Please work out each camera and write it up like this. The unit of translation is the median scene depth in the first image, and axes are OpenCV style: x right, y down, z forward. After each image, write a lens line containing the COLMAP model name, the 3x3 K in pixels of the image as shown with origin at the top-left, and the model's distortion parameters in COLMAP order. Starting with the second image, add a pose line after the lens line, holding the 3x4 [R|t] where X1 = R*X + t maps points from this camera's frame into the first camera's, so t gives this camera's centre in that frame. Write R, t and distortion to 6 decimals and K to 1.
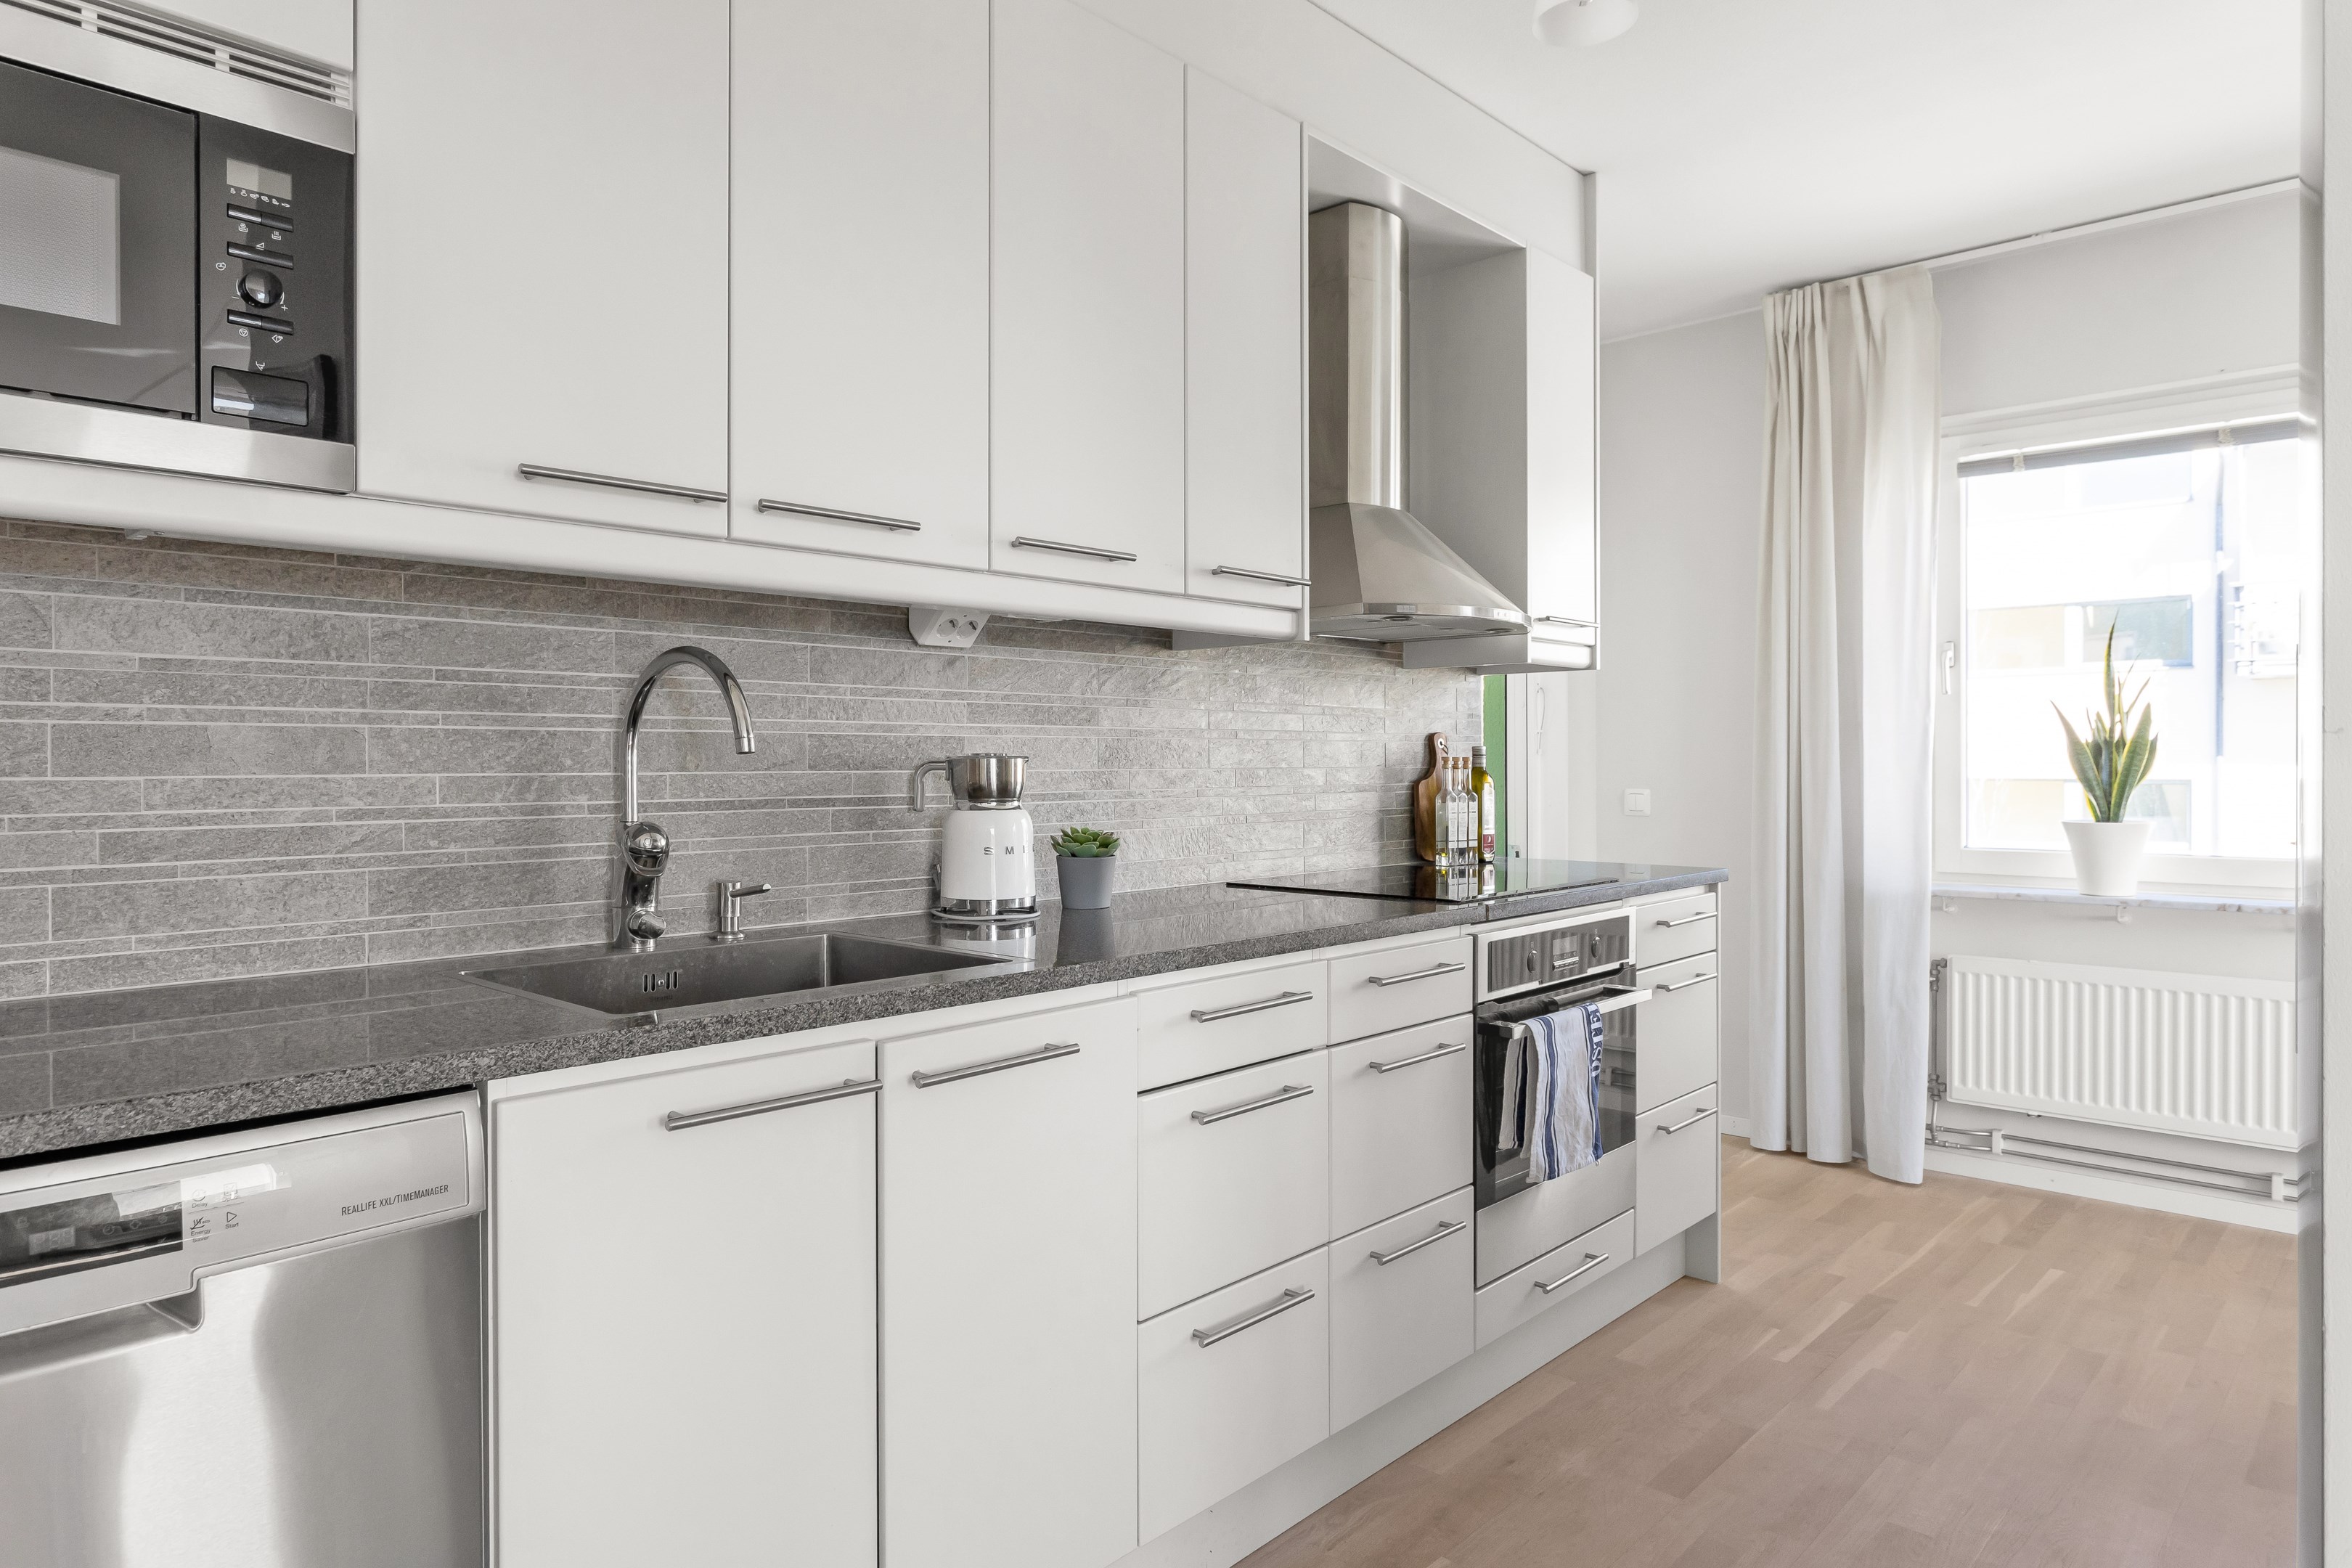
lens RADIAL K [[1440.3, 0, 1168.2], [0, 1440.3, 764.6], [0, 0, 1]] dist [-0.004781, -0.000154]
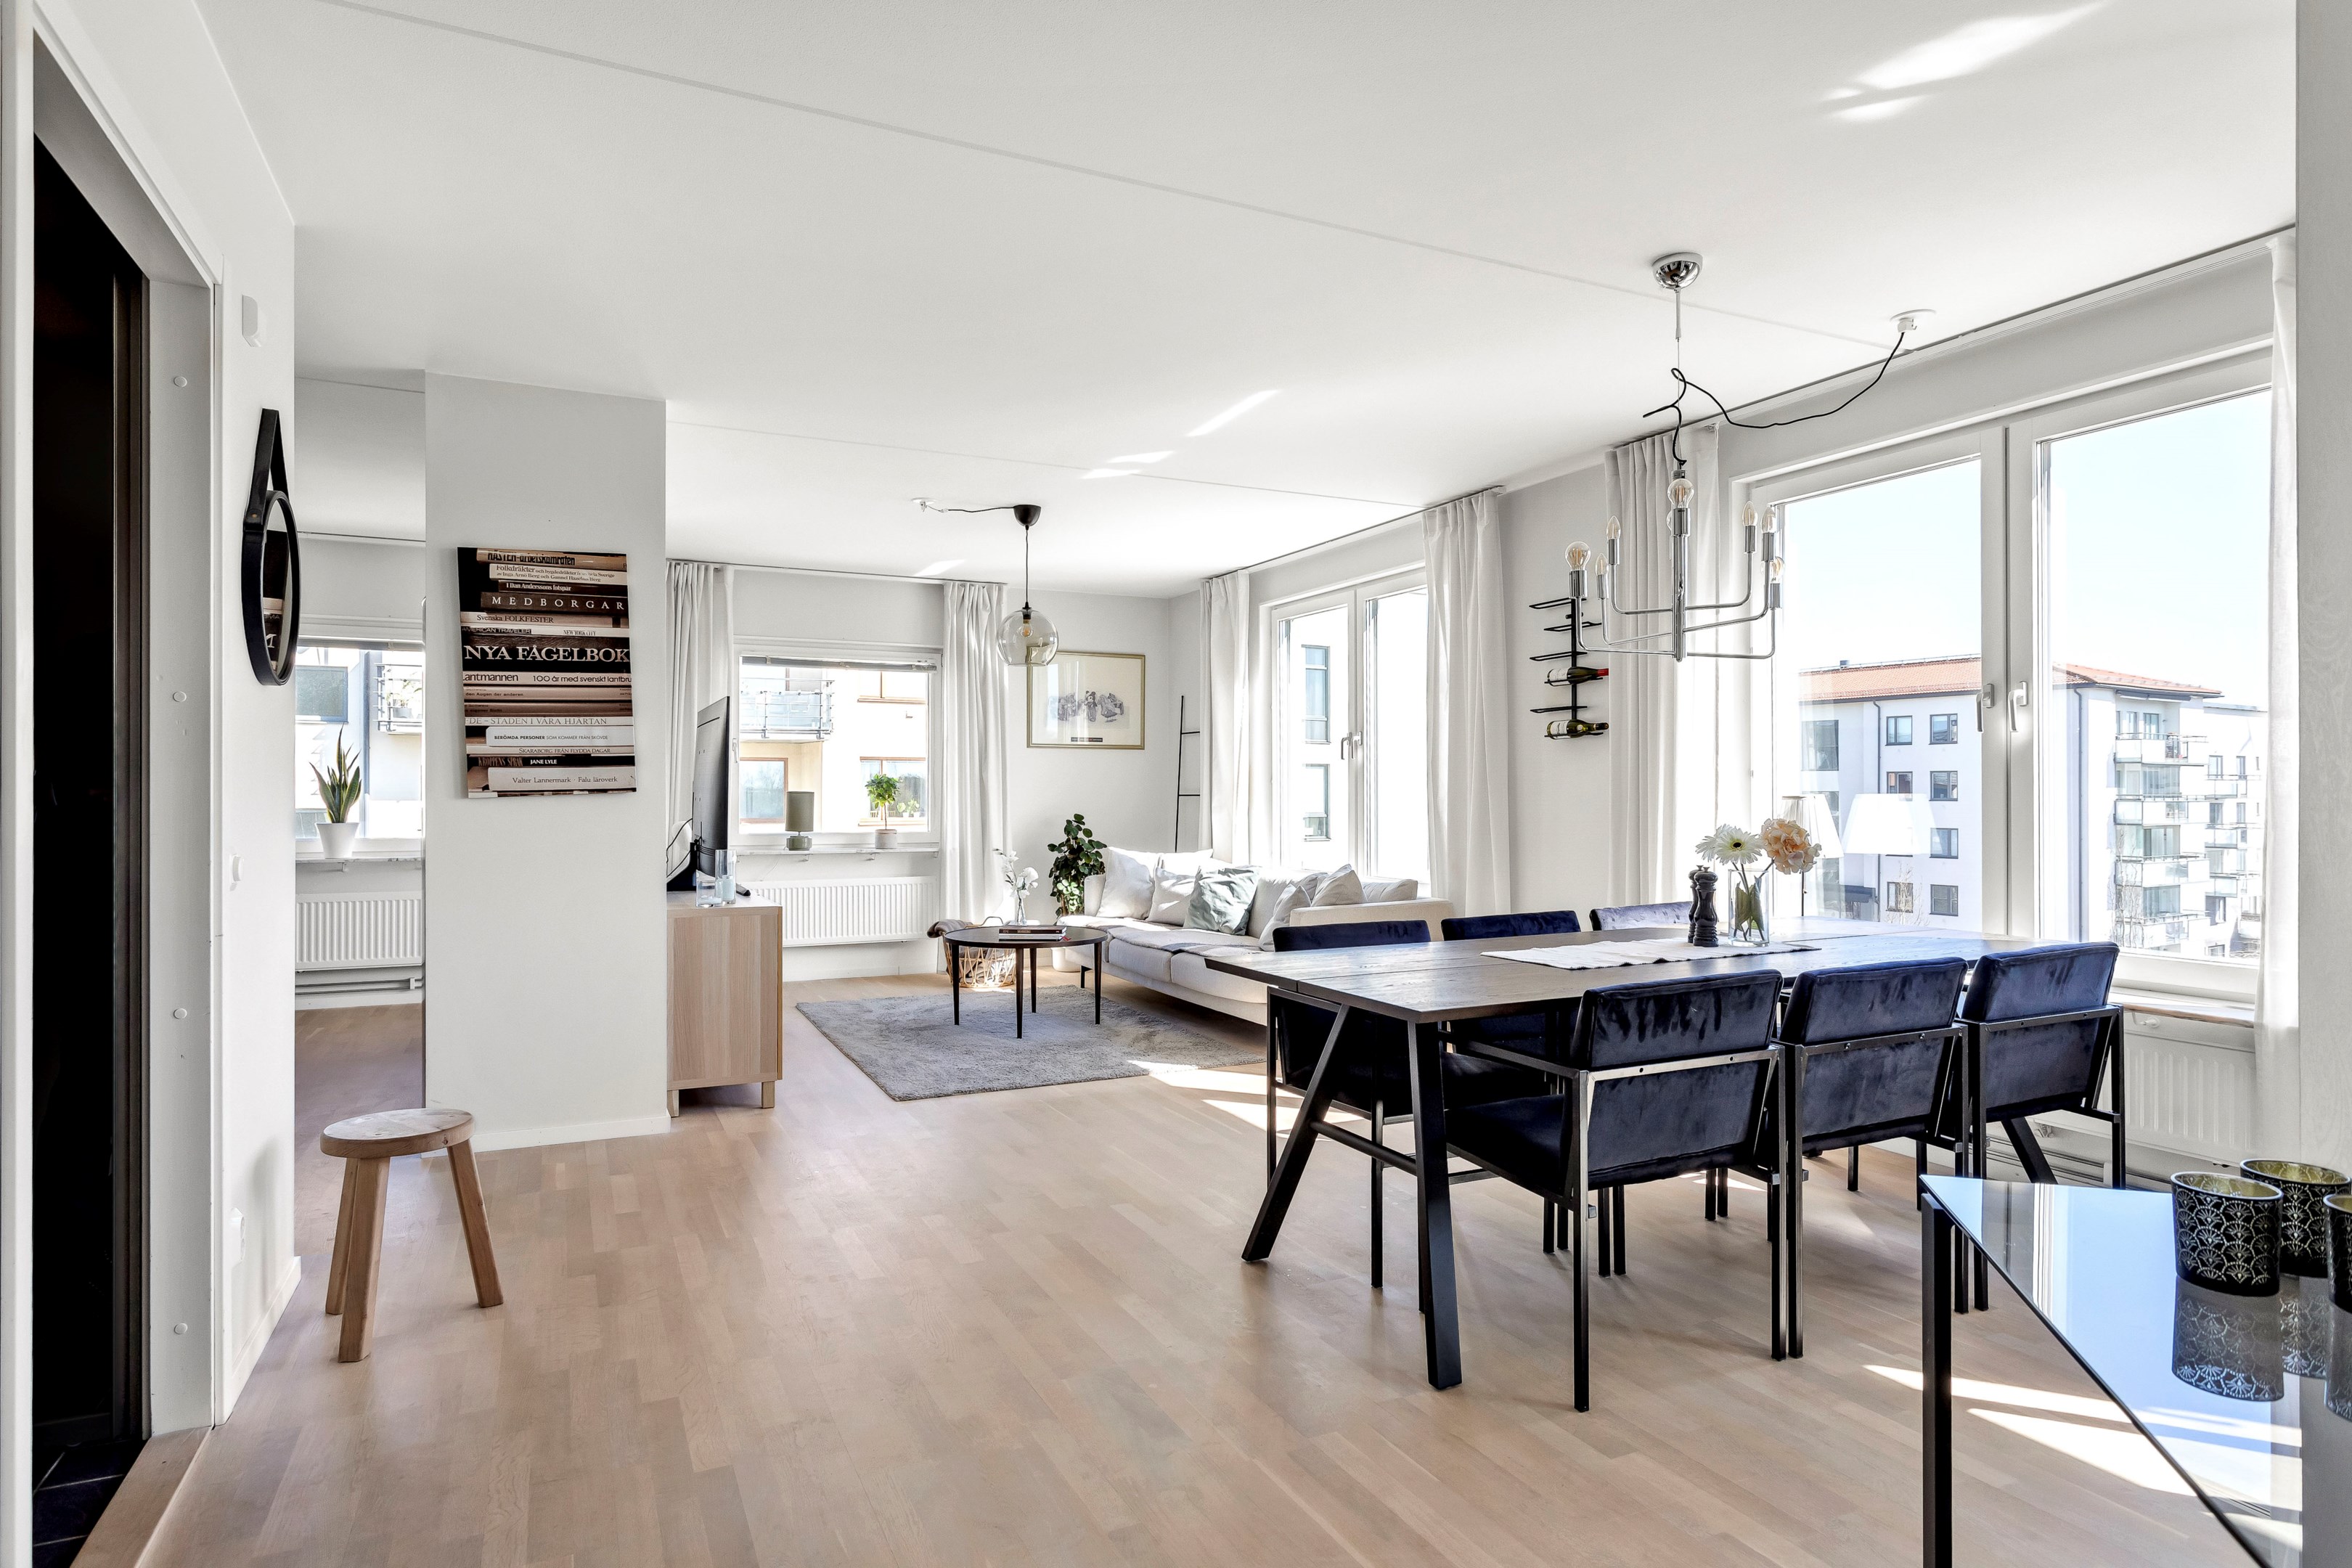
lens RADIAL K [[1315.4, 0, 1176.0], [0, 1315.4, 784.0], [0, 0, 1]] dist [-0.001826, -0.000431]
pose [[0.372143, 0.009569, 0.928126, -0.771521], [0.000038, 0.999947, -0.010325, 0.003797], [-0.928175, 0.003878, 0.372123, -0.972462]]
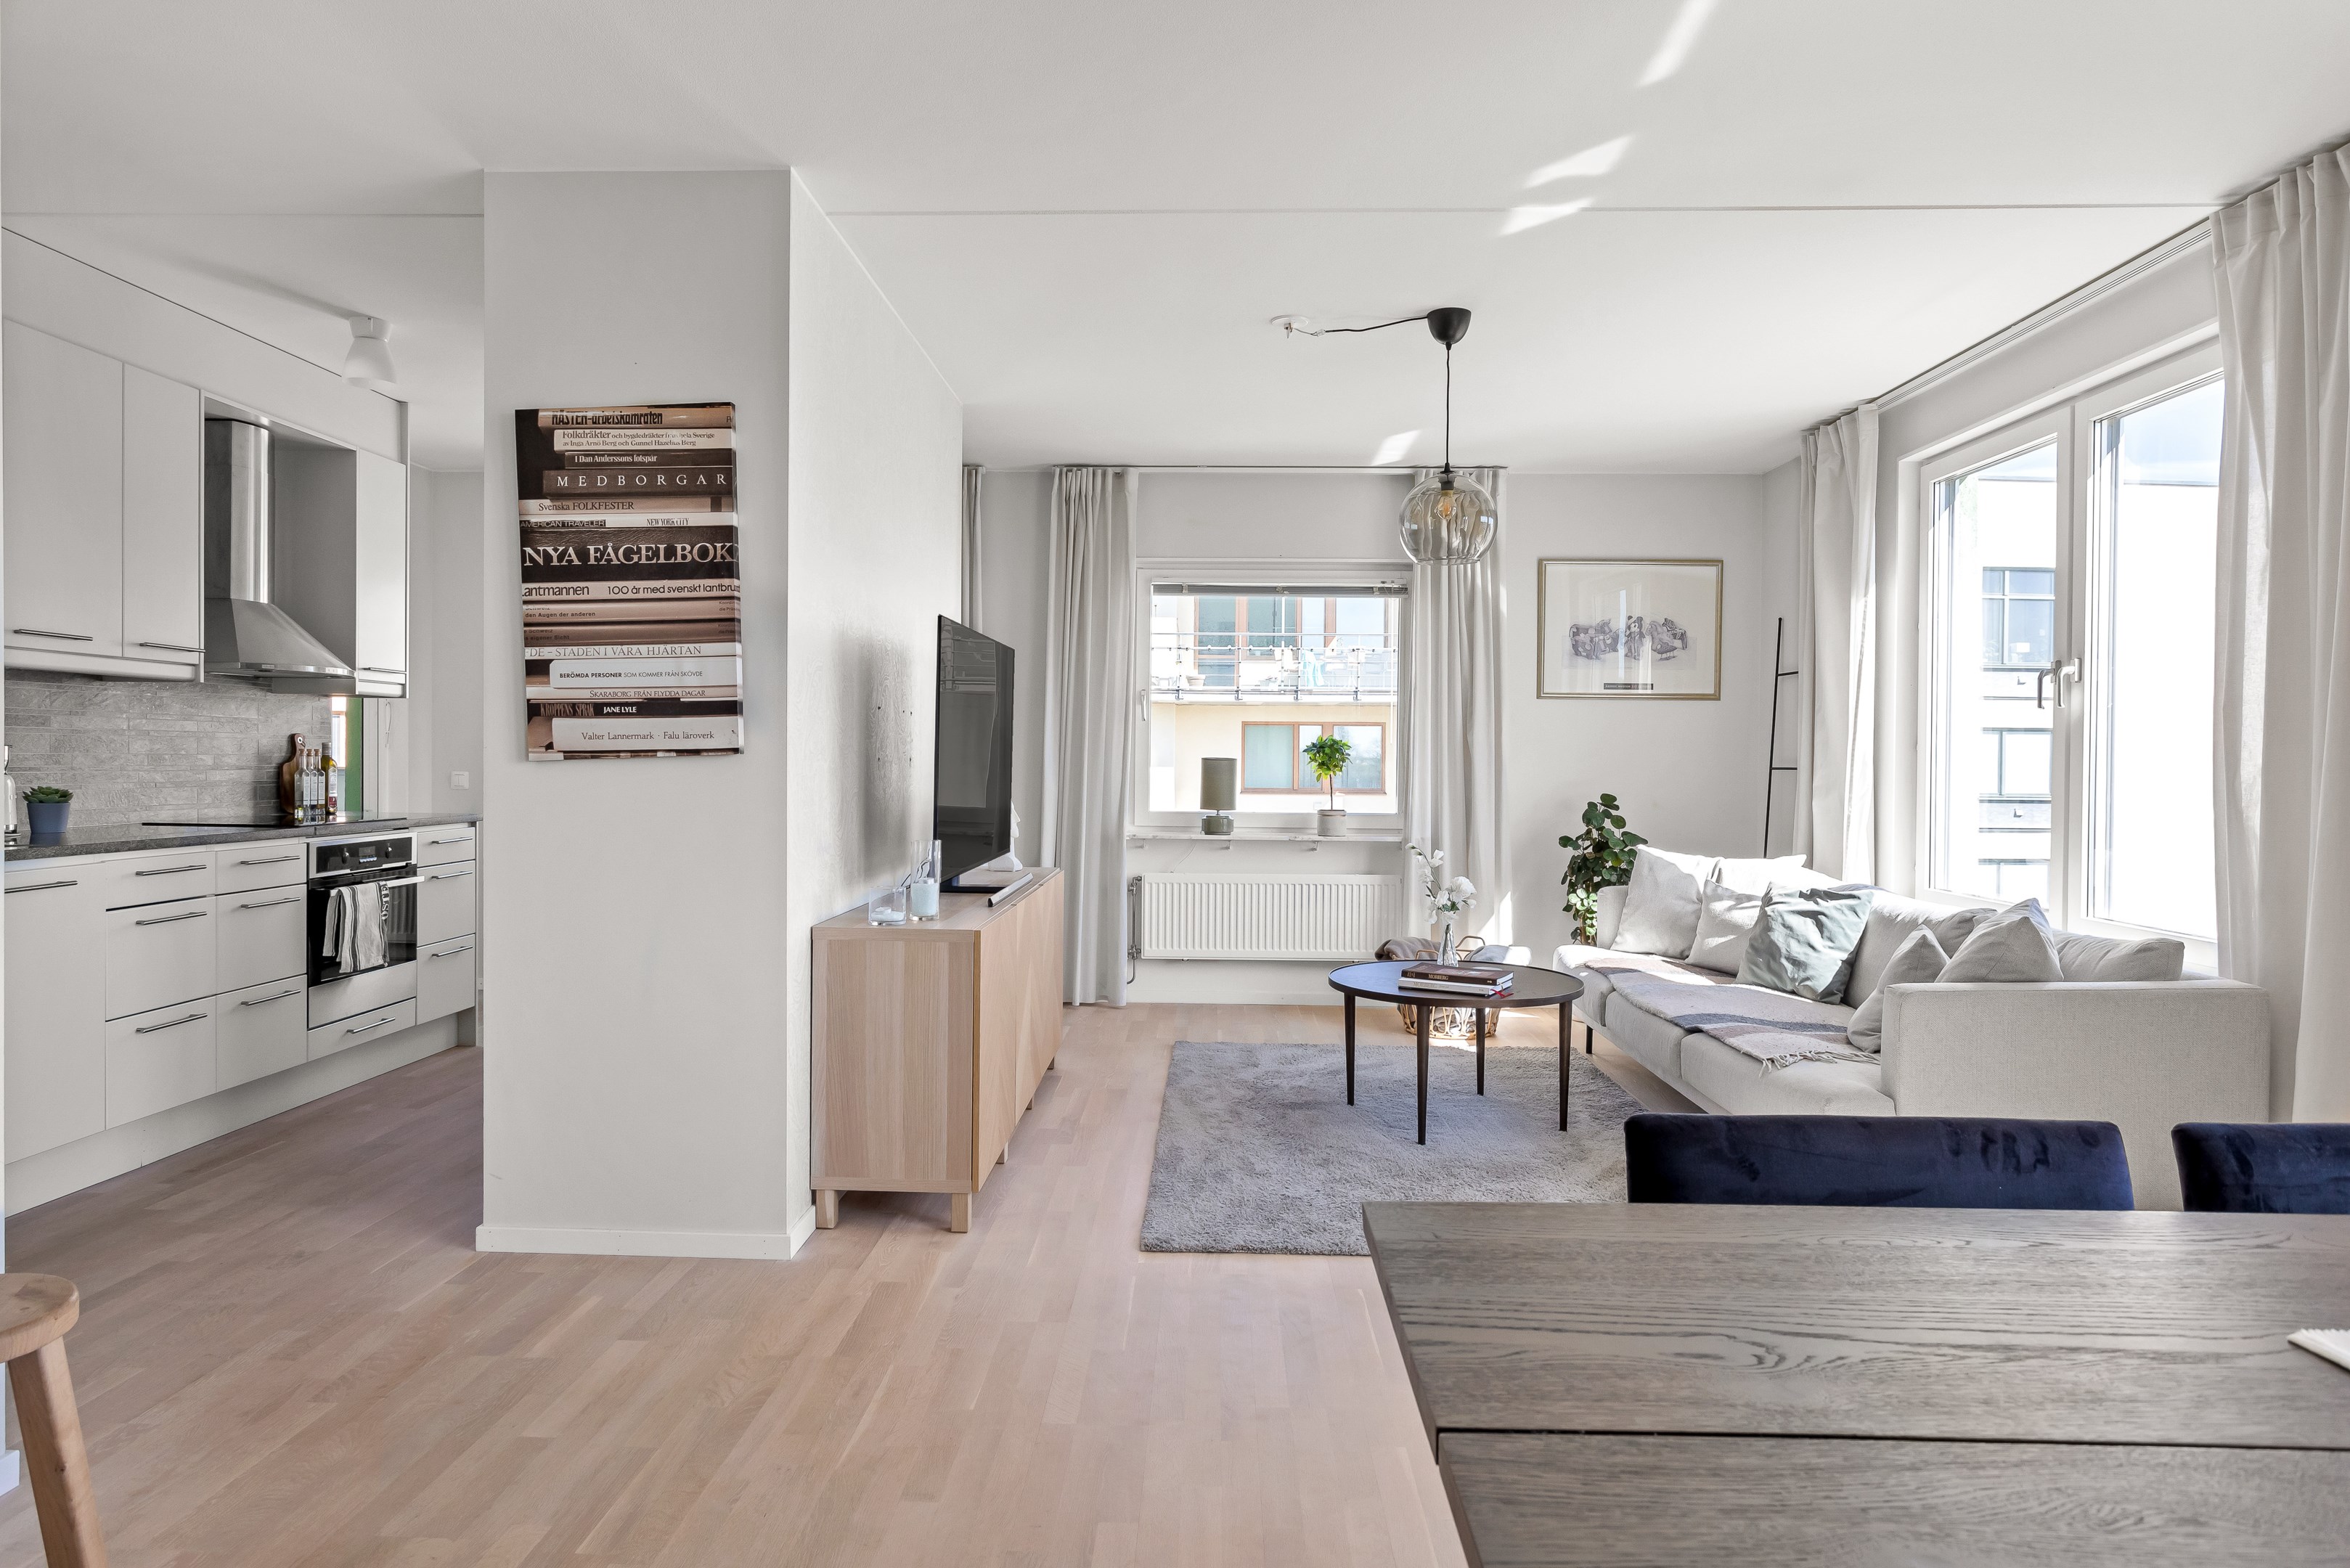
lens RADIAL K [[1402.7, 0, 1159.5], [0, 1402.7, 777.3], [0, 0, 1]] dist [-0.004562, 0.003352]
pose [[0.761990, 0.001781, 0.647587, -0.099441], [-0.010501, 0.999899, 0.009607, 0.001686], [-0.647504, -0.014121, 0.761931, -0.880466]]
